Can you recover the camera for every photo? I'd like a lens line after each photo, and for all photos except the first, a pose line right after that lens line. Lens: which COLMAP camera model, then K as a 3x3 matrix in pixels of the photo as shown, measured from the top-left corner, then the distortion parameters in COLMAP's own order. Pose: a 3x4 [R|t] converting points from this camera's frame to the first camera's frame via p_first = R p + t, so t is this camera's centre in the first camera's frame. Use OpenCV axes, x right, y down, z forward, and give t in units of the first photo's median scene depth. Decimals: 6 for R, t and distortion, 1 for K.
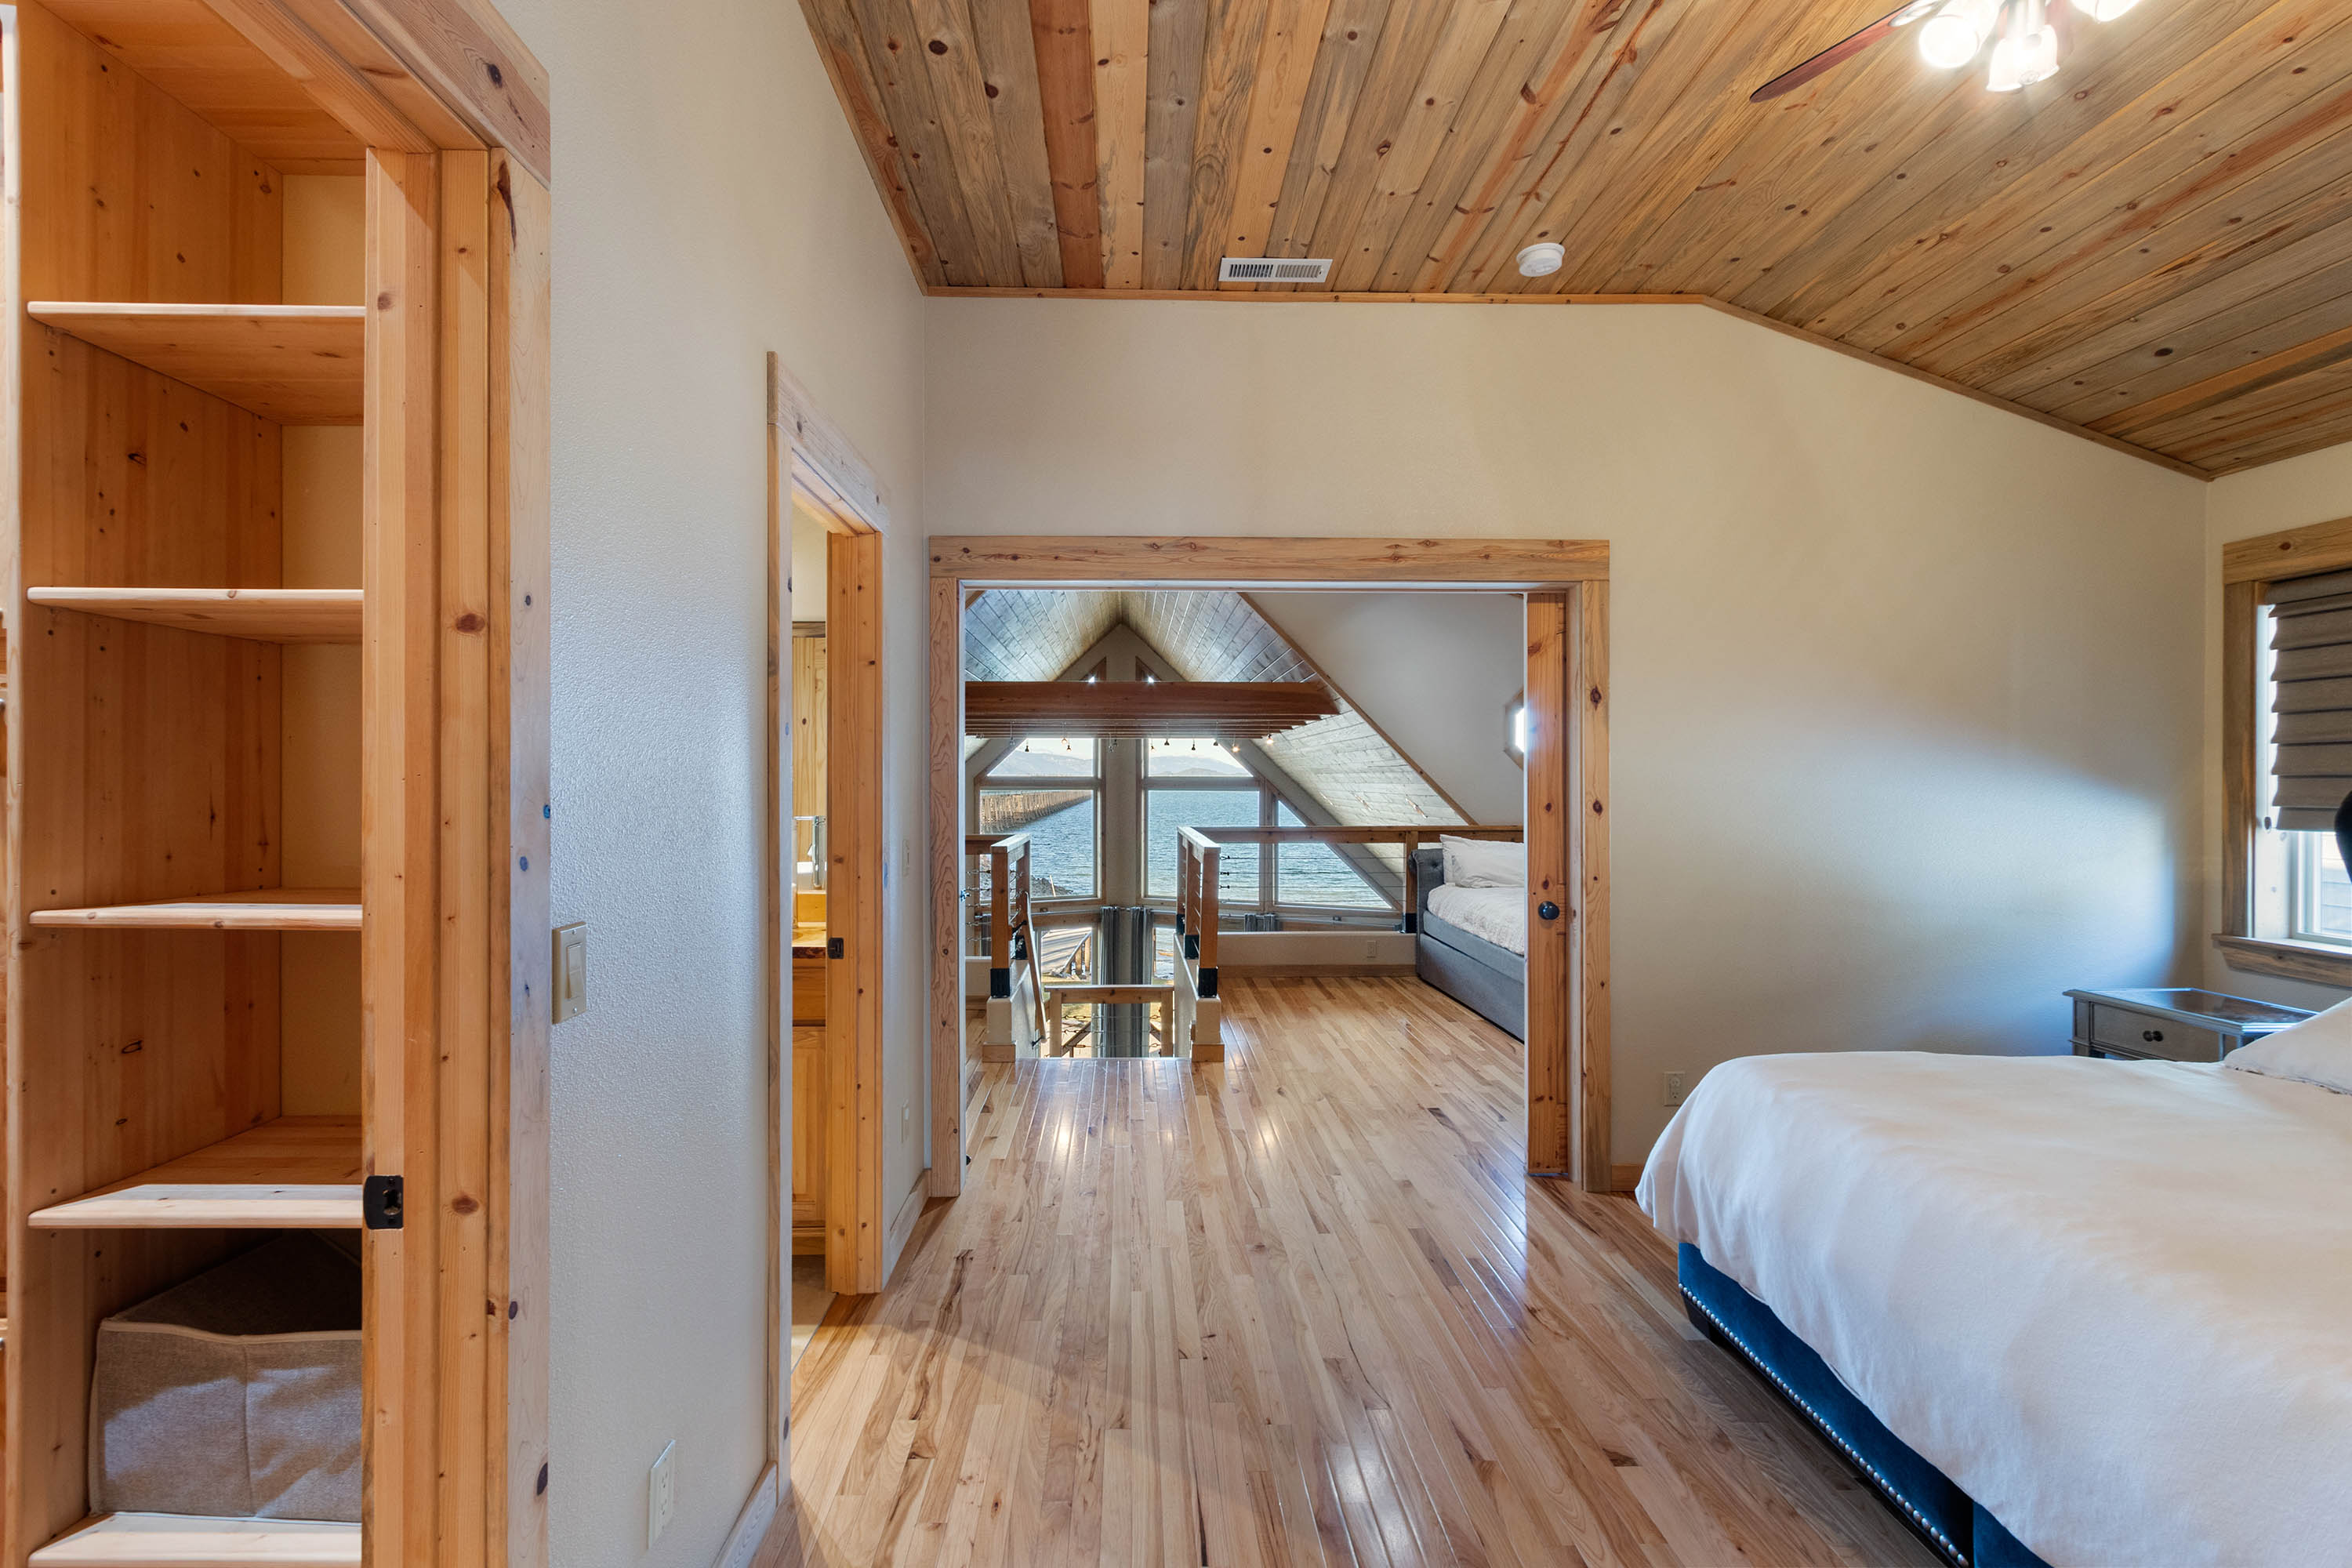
lens RADIAL K [[1077.1, 0, 1159.9], [0, 1077.1, 782.6], [0, 0, 1]] dist [0.004381, -0.000330]
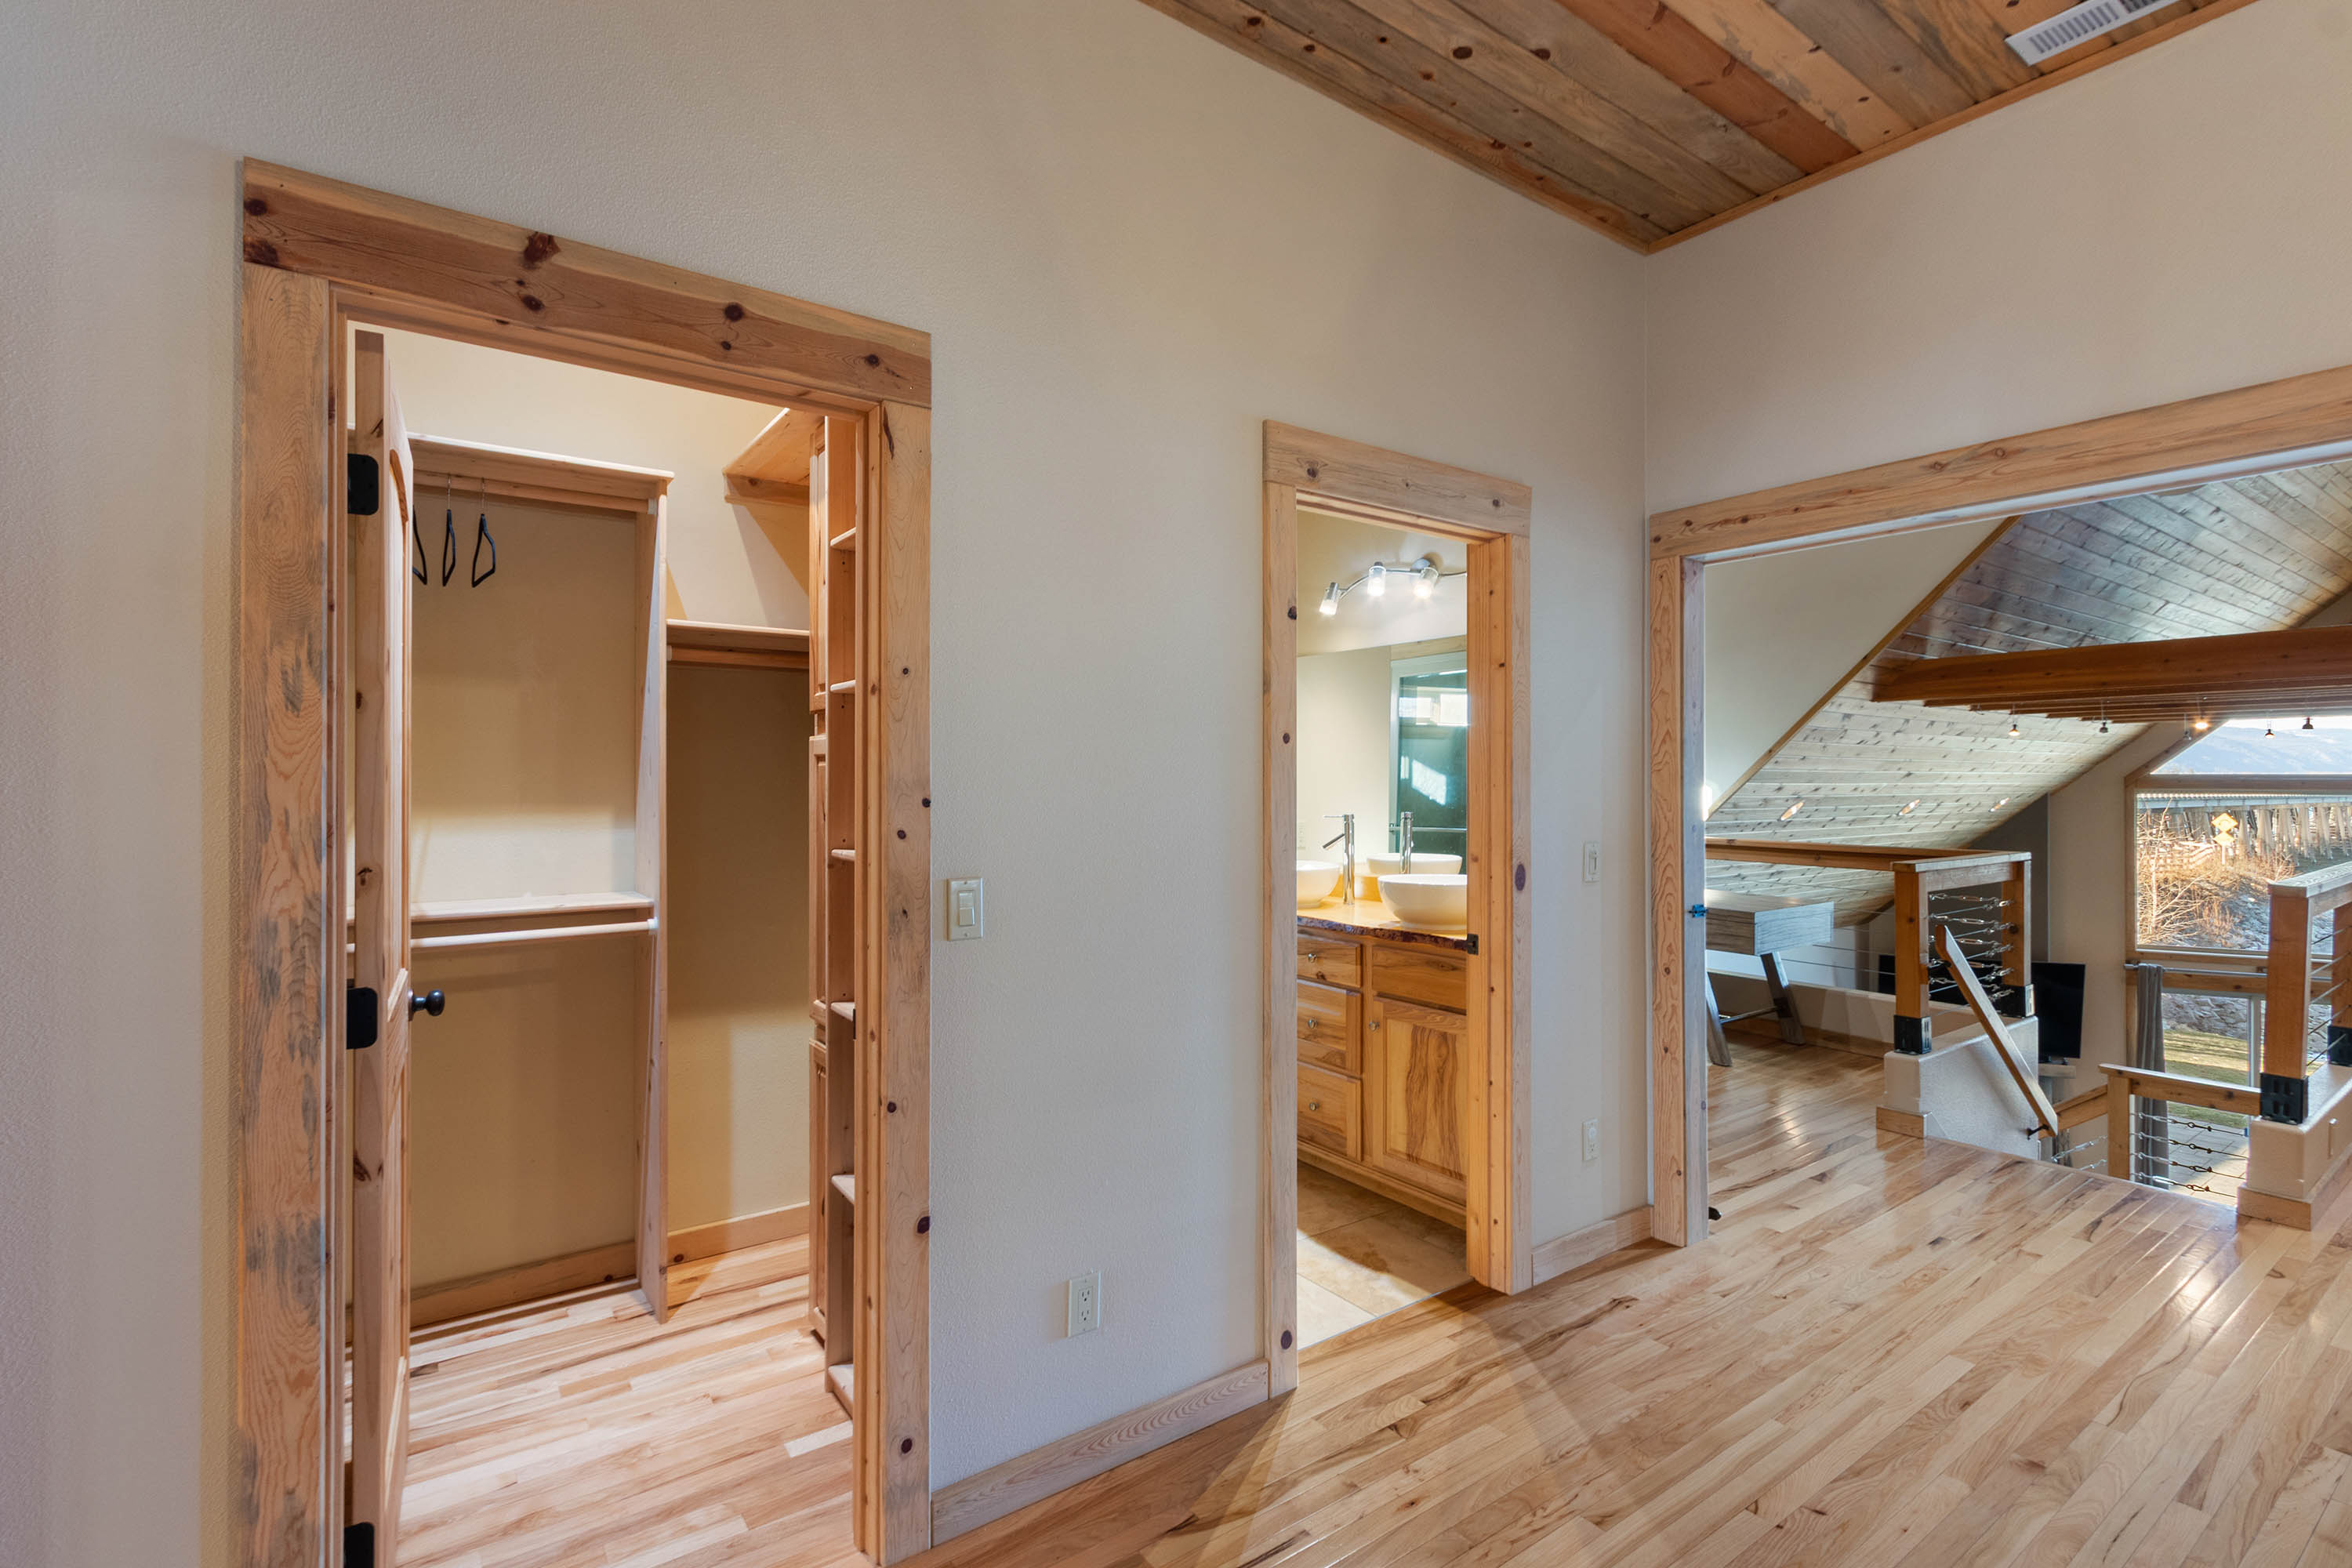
lens RADIAL K [[1080.9, 0, 1155.0], [0, 1080.9, 778.9], [0, 0, 1]] dist [0.004457, -0.001283]
pose [[0.552103, -0.002593, -0.833772, 0.321461], [-0.000609, 0.999994, -0.003512, -0.000851], [0.833776, 0.002447, 0.552098, 0.139605]]
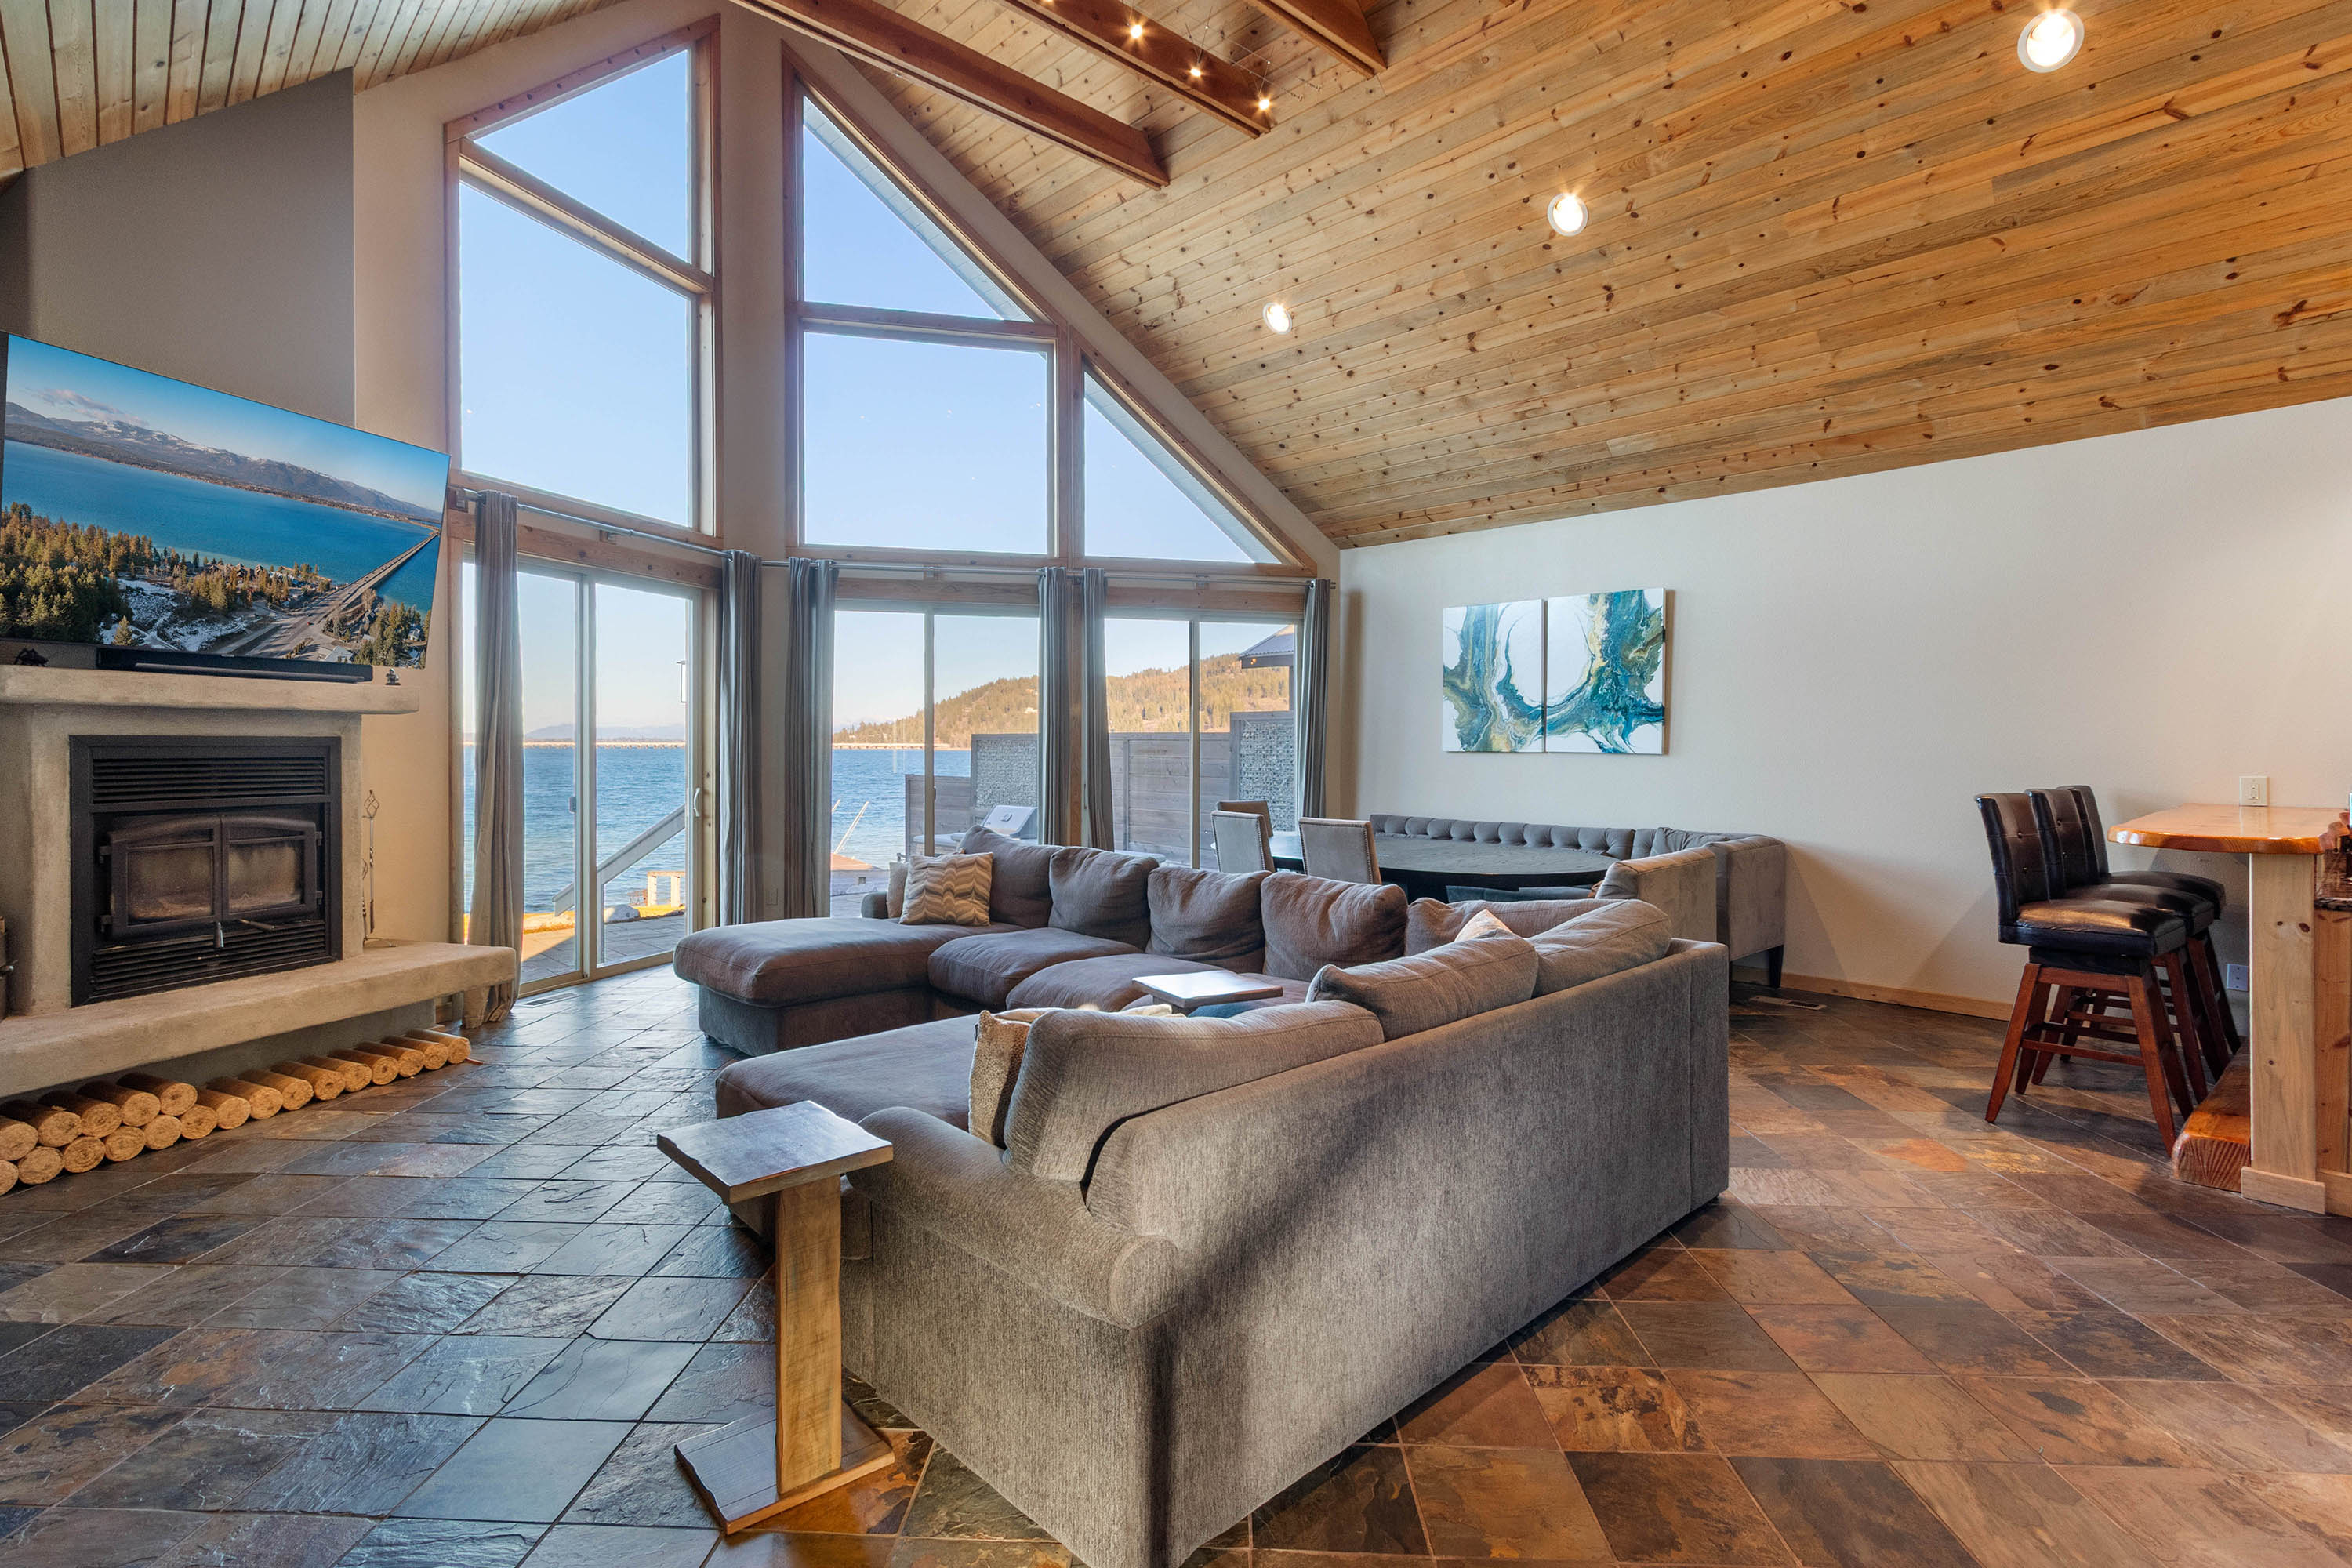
lens RADIAL K [[1136.8, 0, 1161.0], [0, 1136.8, 747.4], [0, 0, 1]] dist [0.002984, -0.000397]
pose [[0.753300, -0.002500, 0.657672, -0.984088], [0.000656, 0.999995, 0.003050, 0.838443], [-0.657677, -0.001866, 0.753298, 2.181847]]
